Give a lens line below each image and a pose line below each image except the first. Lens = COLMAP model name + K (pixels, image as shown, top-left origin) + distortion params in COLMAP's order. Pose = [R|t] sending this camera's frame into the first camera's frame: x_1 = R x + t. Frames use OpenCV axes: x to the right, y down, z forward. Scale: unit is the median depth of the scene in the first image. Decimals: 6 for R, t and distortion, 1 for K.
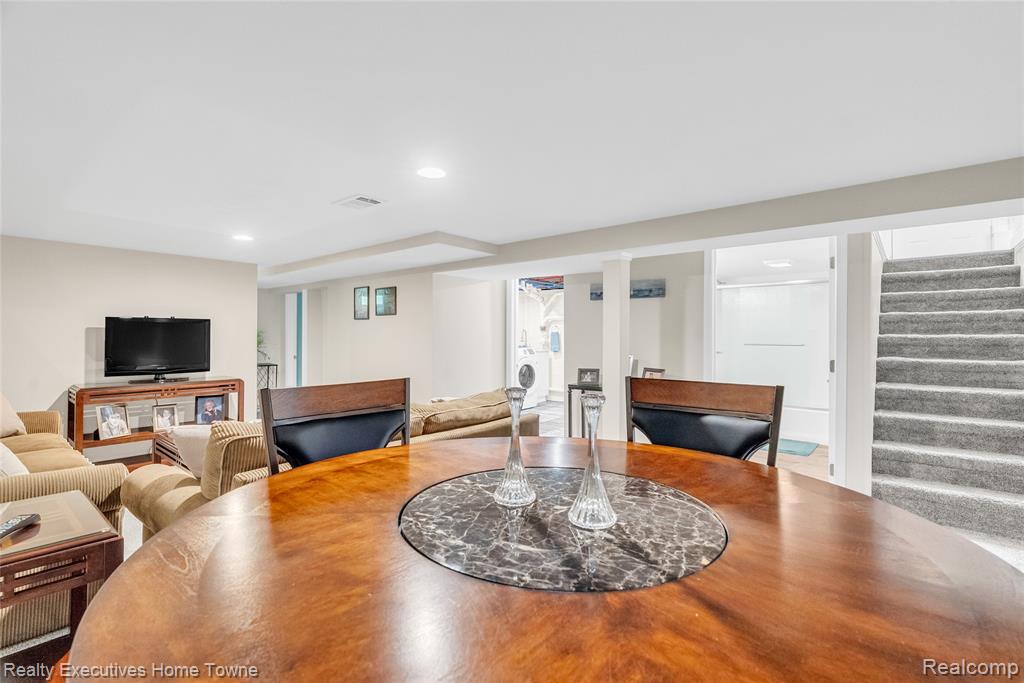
lens RADIAL K [[466.4, 0, 510.6], [0, 466.4, 336.0], [0, 0, 1]] dist [0.002728, 0.000142]
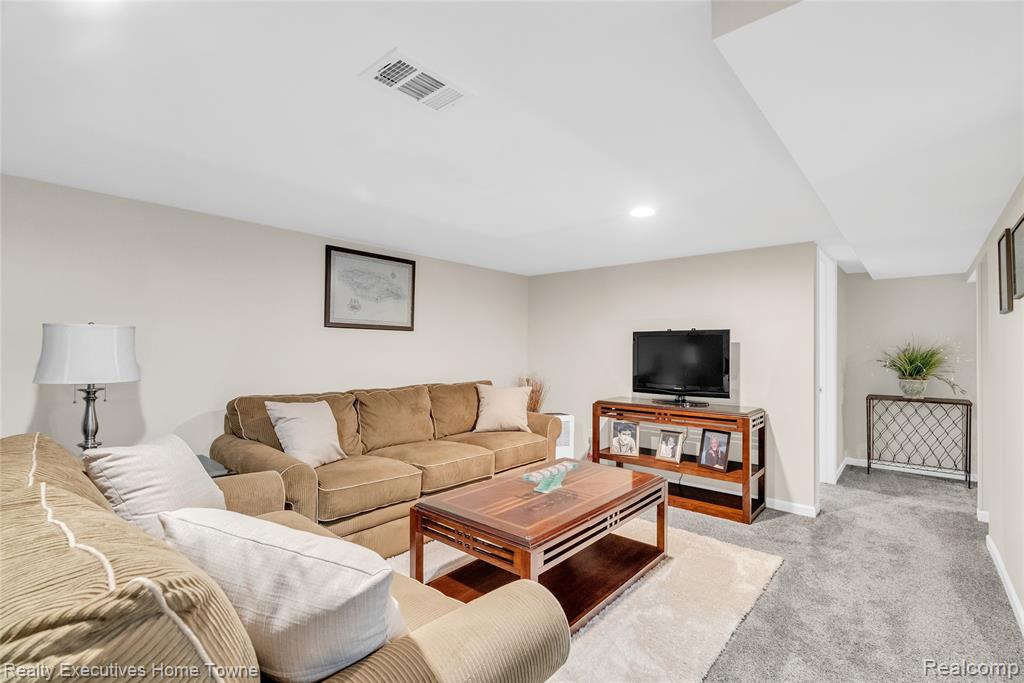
lens RADIAL K [[466.4, 0, 511.8], [0, 466.4, 347.8], [0, 0, 1]] dist [0.002728, 0.000142]
pose [[-0.041678, -0.014632, -0.999024, 0.131756], [-0.001901, 0.999892, -0.014565, 0.006770], [0.999129, 0.001292, -0.041701, 0.742213]]
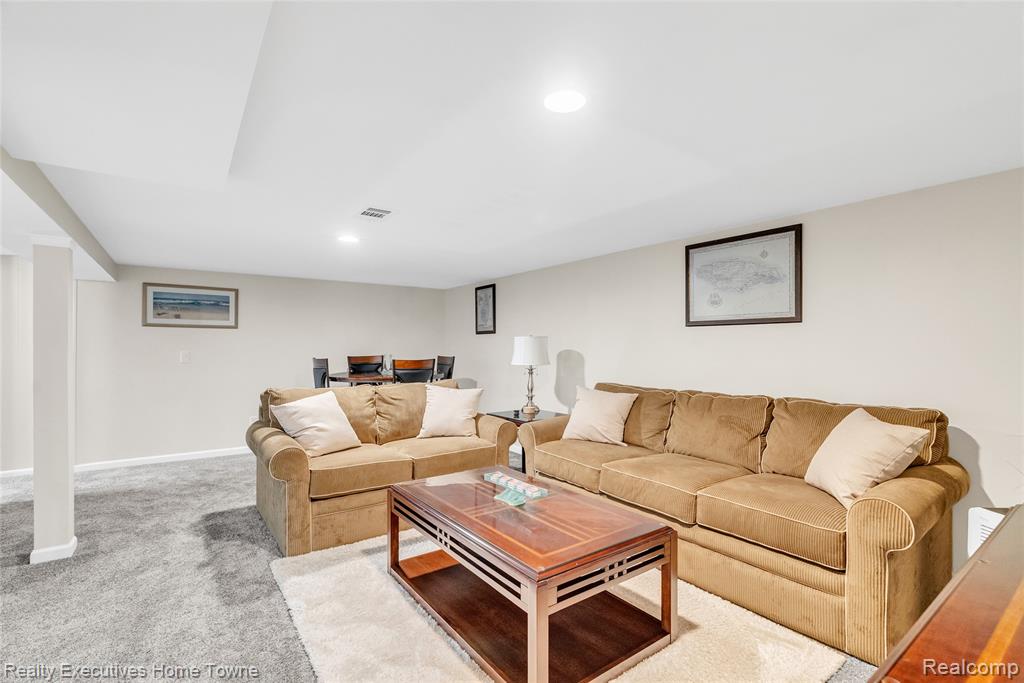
lens RADIAL K [[466.4, 0, 514.7], [0, 466.4, 344.1], [0, 0, 1]] dist [0.002728, 0.000142]
pose [[-0.966515, -0.001508, 0.256606, -0.560413], [-0.001903, 0.999997, -0.001292, -0.006561], [-0.256604, -0.001737, -0.966515, 1.252251]]
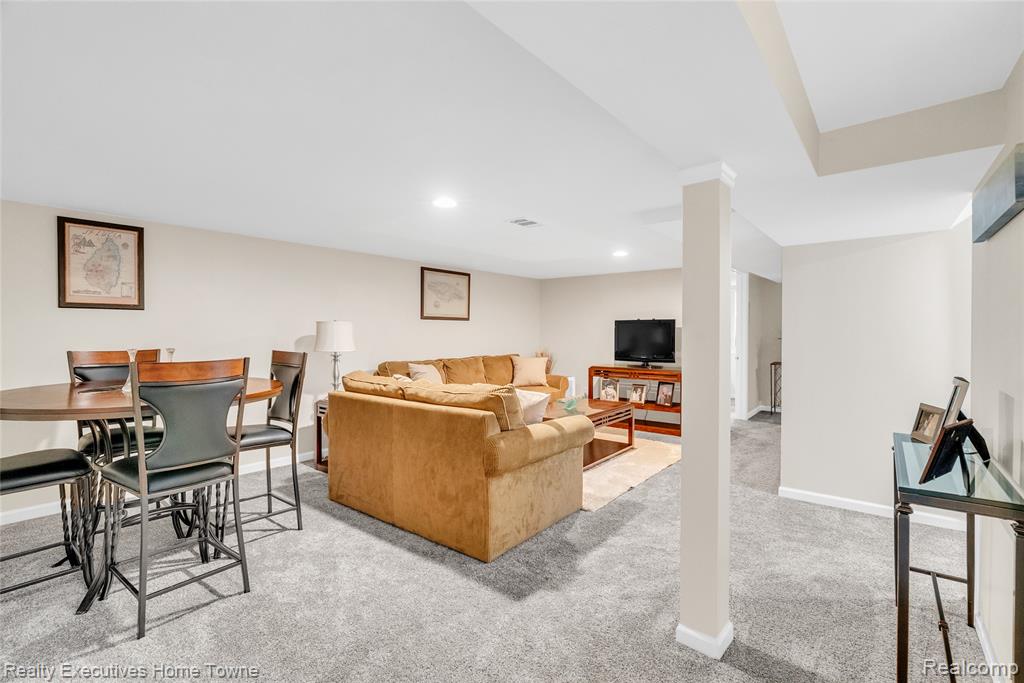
lens RADIAL K [[466.4, 0, 514.5], [0, 466.4, 340.0], [0, 0, 1]] dist [0.002728, 0.000142]
pose [[0.000592, 0.007185, -0.999974, 0.597355], [0.003738, 0.999967, 0.007187, 0.008232], [0.999993, -0.003742, 0.000565, 0.641739]]
